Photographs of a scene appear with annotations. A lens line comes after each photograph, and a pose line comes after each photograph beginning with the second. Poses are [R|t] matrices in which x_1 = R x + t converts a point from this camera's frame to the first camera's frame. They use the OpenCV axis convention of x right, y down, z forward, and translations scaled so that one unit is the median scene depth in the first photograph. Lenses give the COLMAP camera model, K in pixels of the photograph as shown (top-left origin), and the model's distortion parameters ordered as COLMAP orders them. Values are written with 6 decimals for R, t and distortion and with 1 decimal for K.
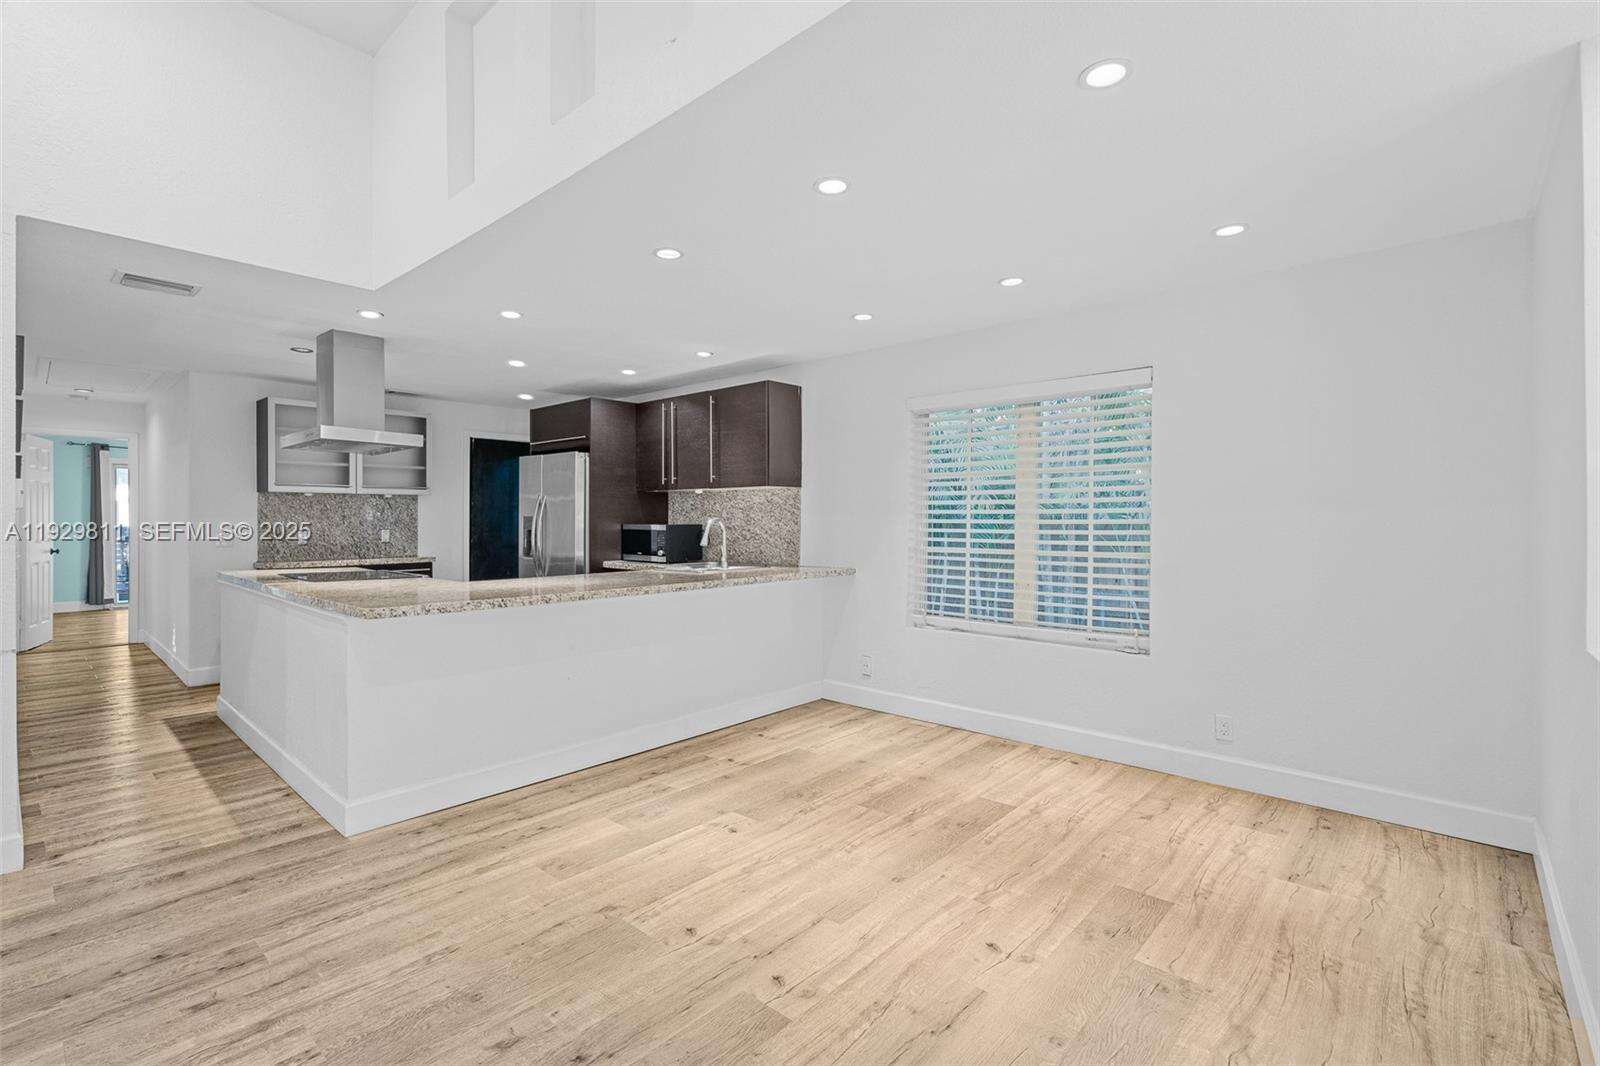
lens RADIAL K [[730.3, 0, 792.2], [0, 730.3, 523.0], [0, 0, 1]] dist [-0.001026, 0.000664]
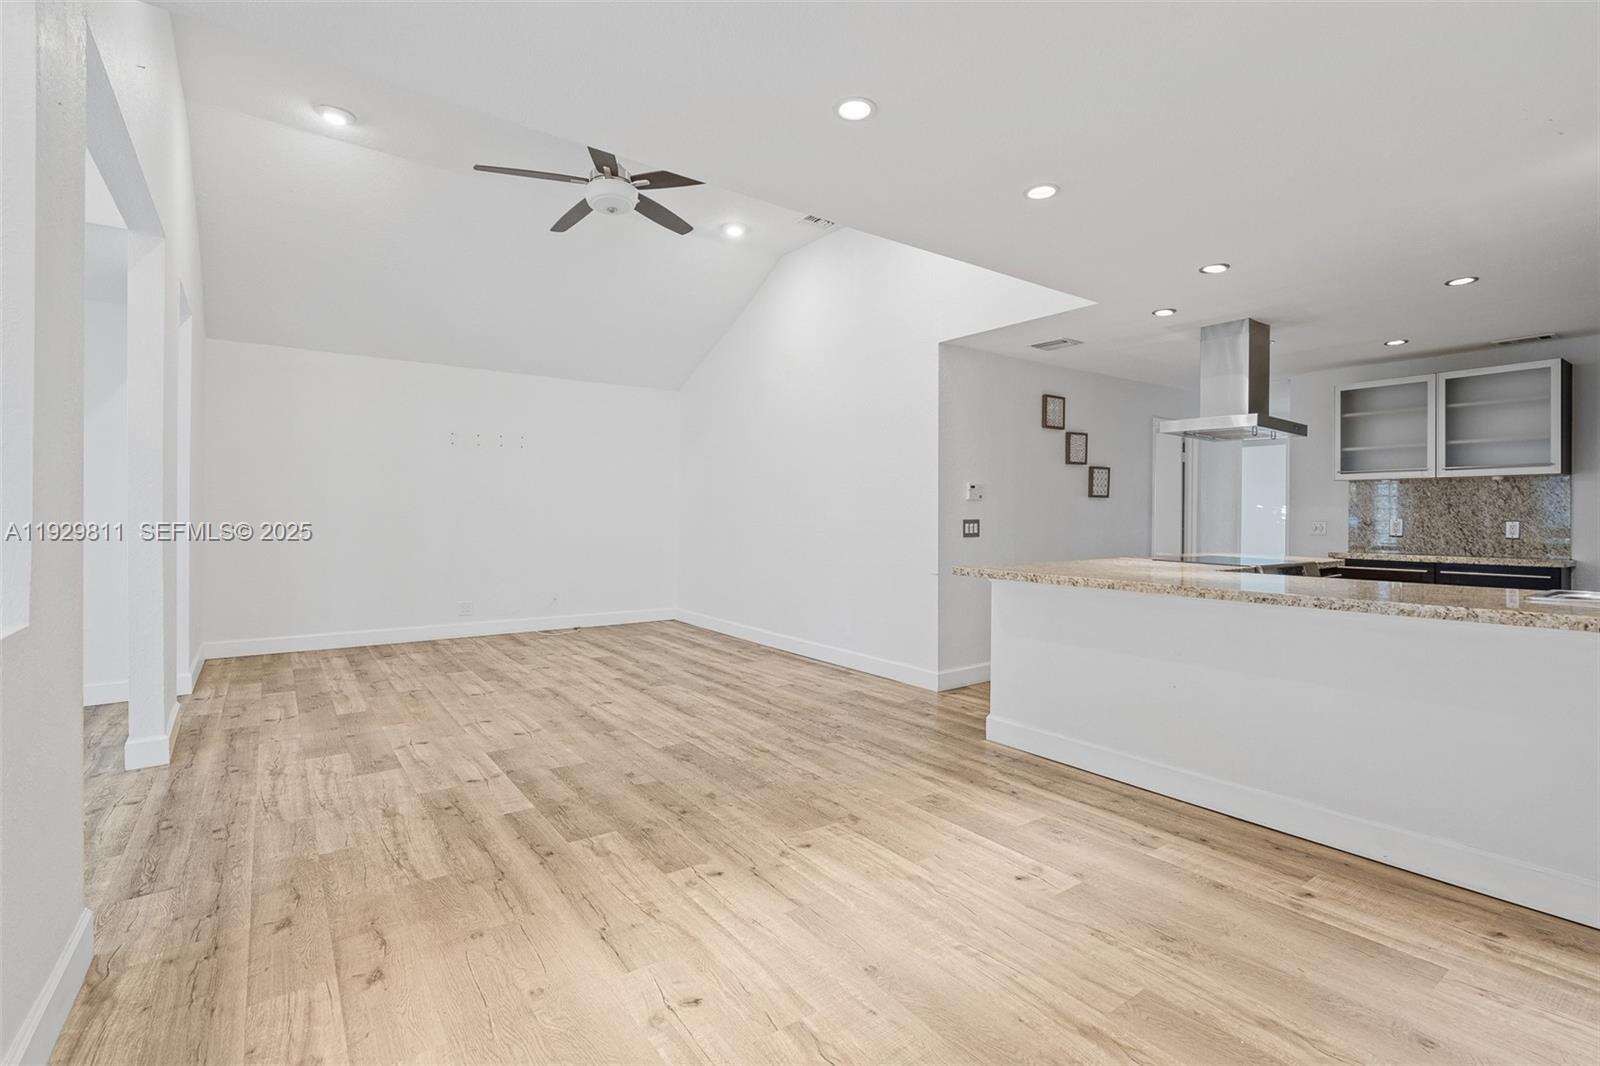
lens RADIAL K [[725.4, 0, 799.6], [0, 725.4, 515.0], [0, 0, 1]] dist [-0.000551, -0.000196]
pose [[-0.196455, -0.000990, -0.980512, 0.418590], [-0.010312, 0.999946, 0.001056, 0.011079], [0.980459, 0.010319, -0.196454, 0.505285]]
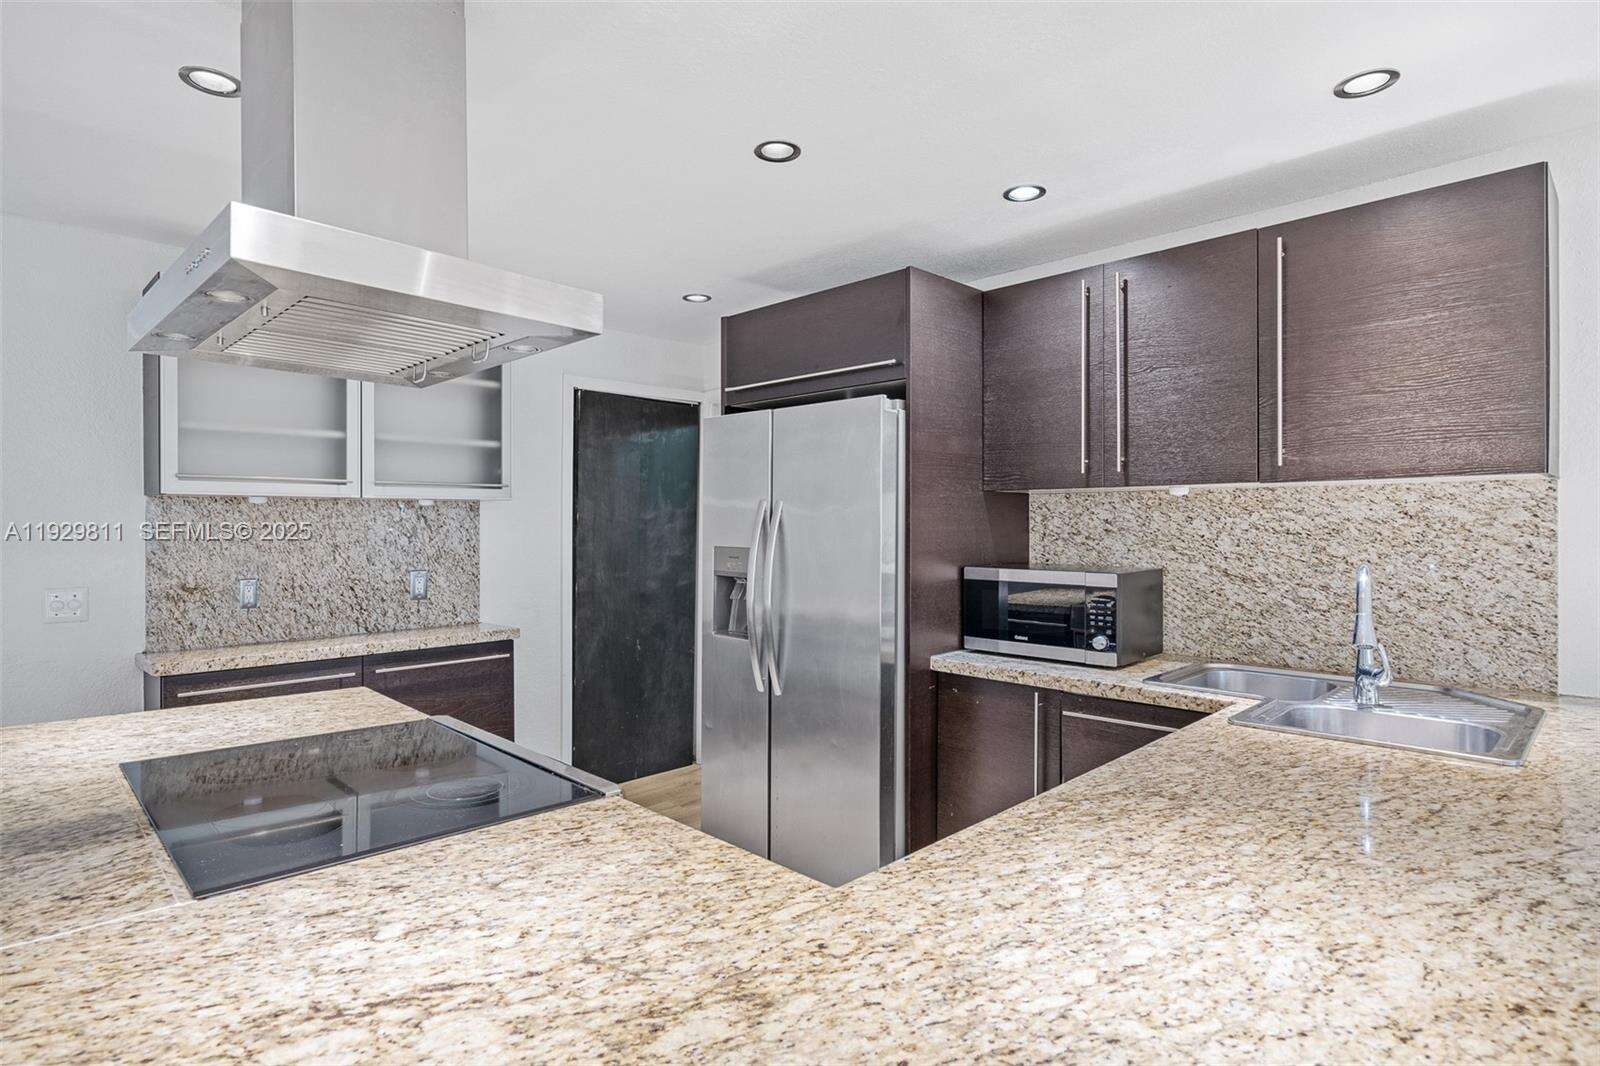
lens RADIAL K [[830.3, 0, 797.2], [0, 830.3, 527.8], [0, 0, 1]] dist [0.009566, 0.000660]
pose [[0.998972, -0.001238, -0.045313, -0.341630], [0.001187, 0.999999, -0.001157, -0.023527], [0.045314, 0.001102, 0.998972, 0.557951]]
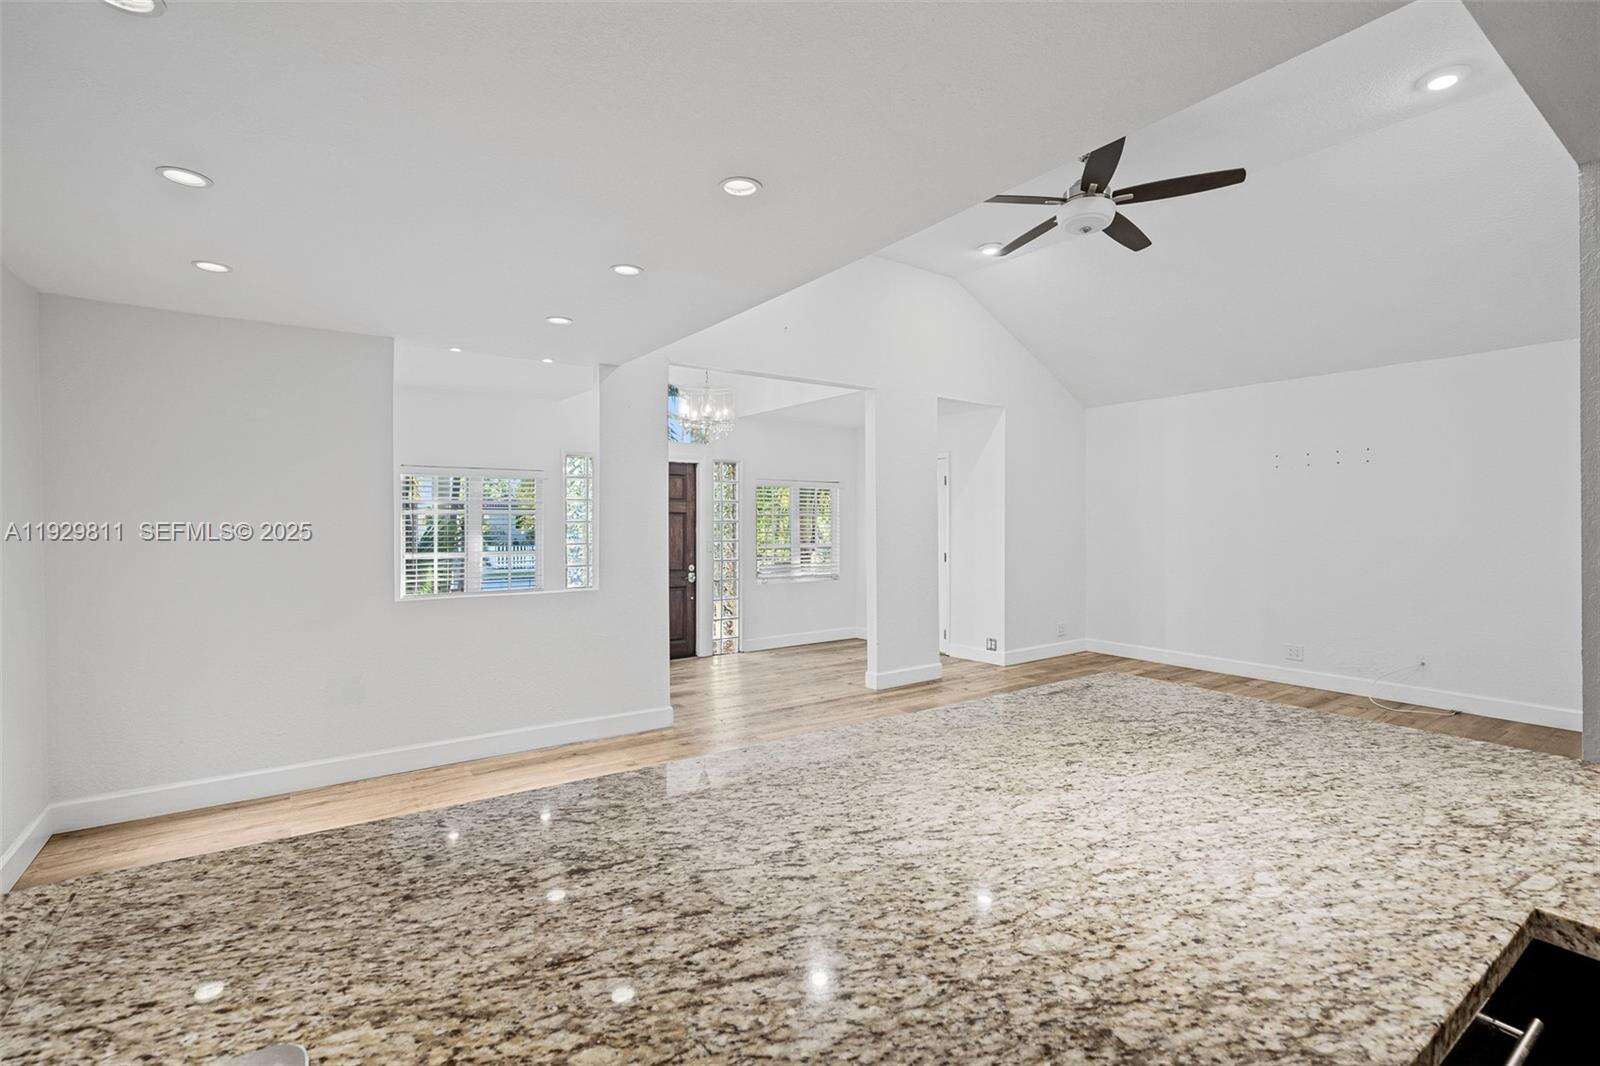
lens RADIAL K [[730.3, 0, 792.2], [0, 730.3, 523.0], [0, 0, 1]] dist [-0.001026, 0.000664]
pose [[-0.974763, 0.002220, 0.223230, -0.213823], [0.004105, 0.999960, 0.007979, -0.028769], [-0.223203, 0.008694, -0.974733, 0.953190]]
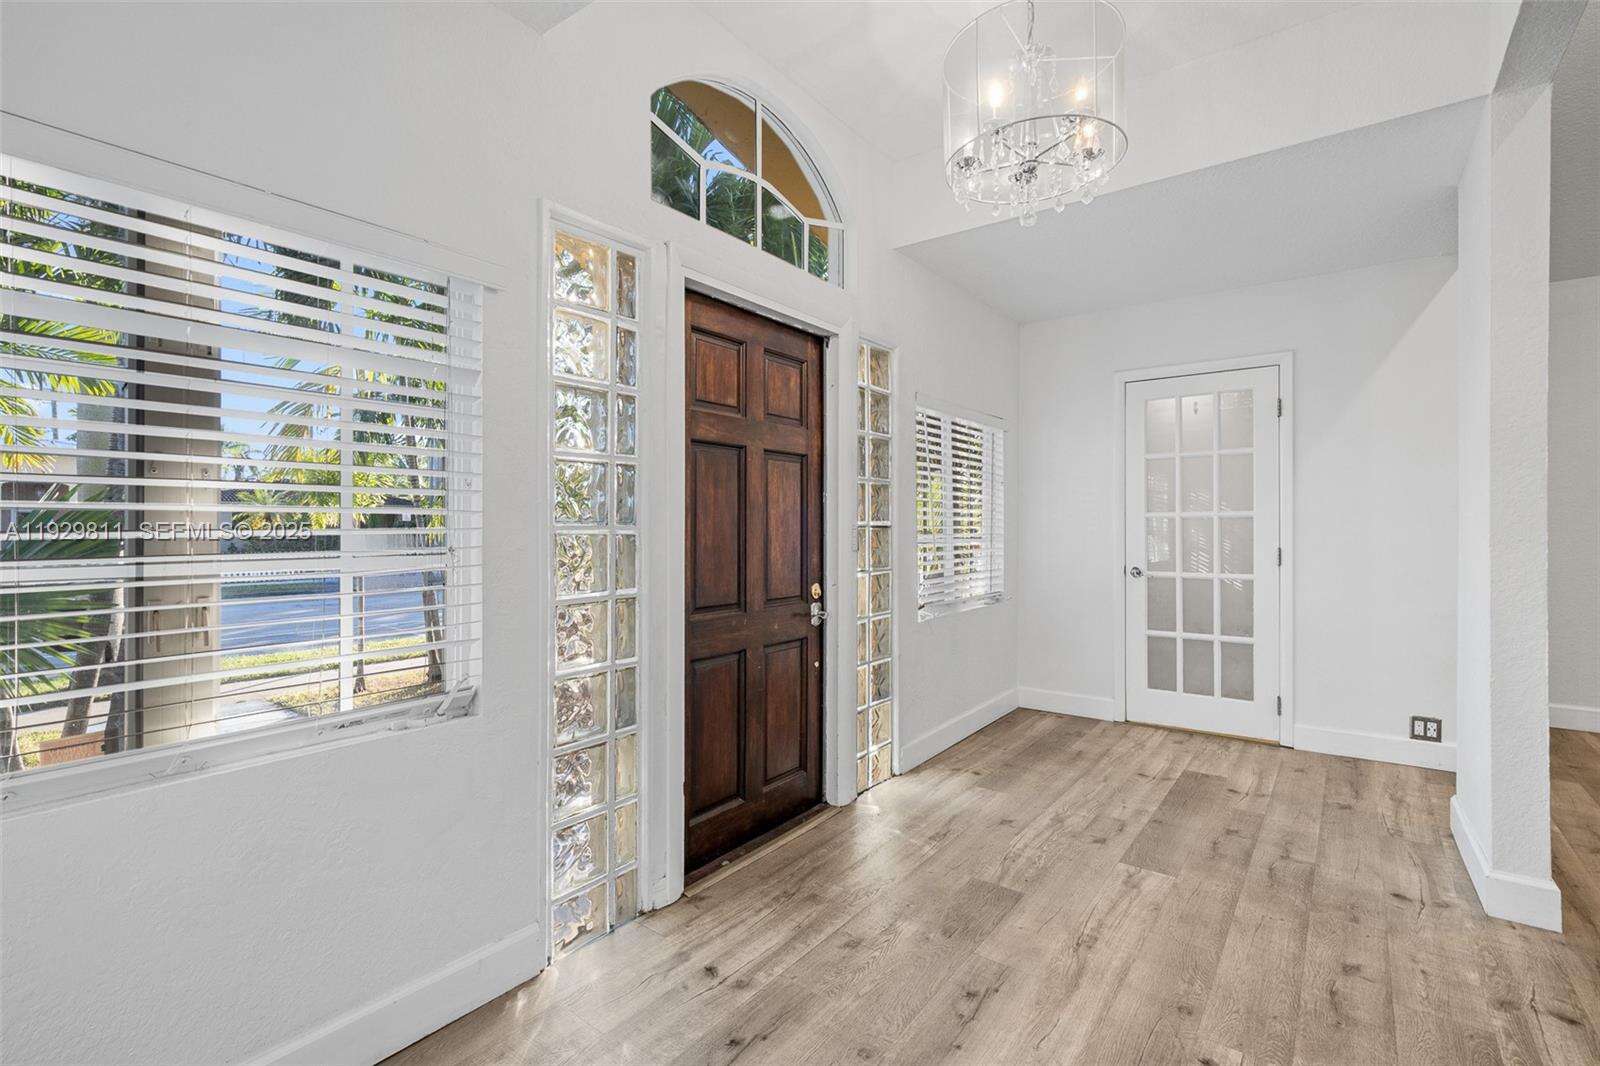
lens RADIAL K [[720.6, 0, 800.0], [0, 720.6, 533.0], [0, 0, 1]] dist [0.001438, 0.000930]
pose [[-0.996468, 0.003570, -0.083900, 0.348617], [0.002402, 0.999899, 0.014015, 0.014291], [0.083942, 0.013763, -0.996376, 0.192680]]
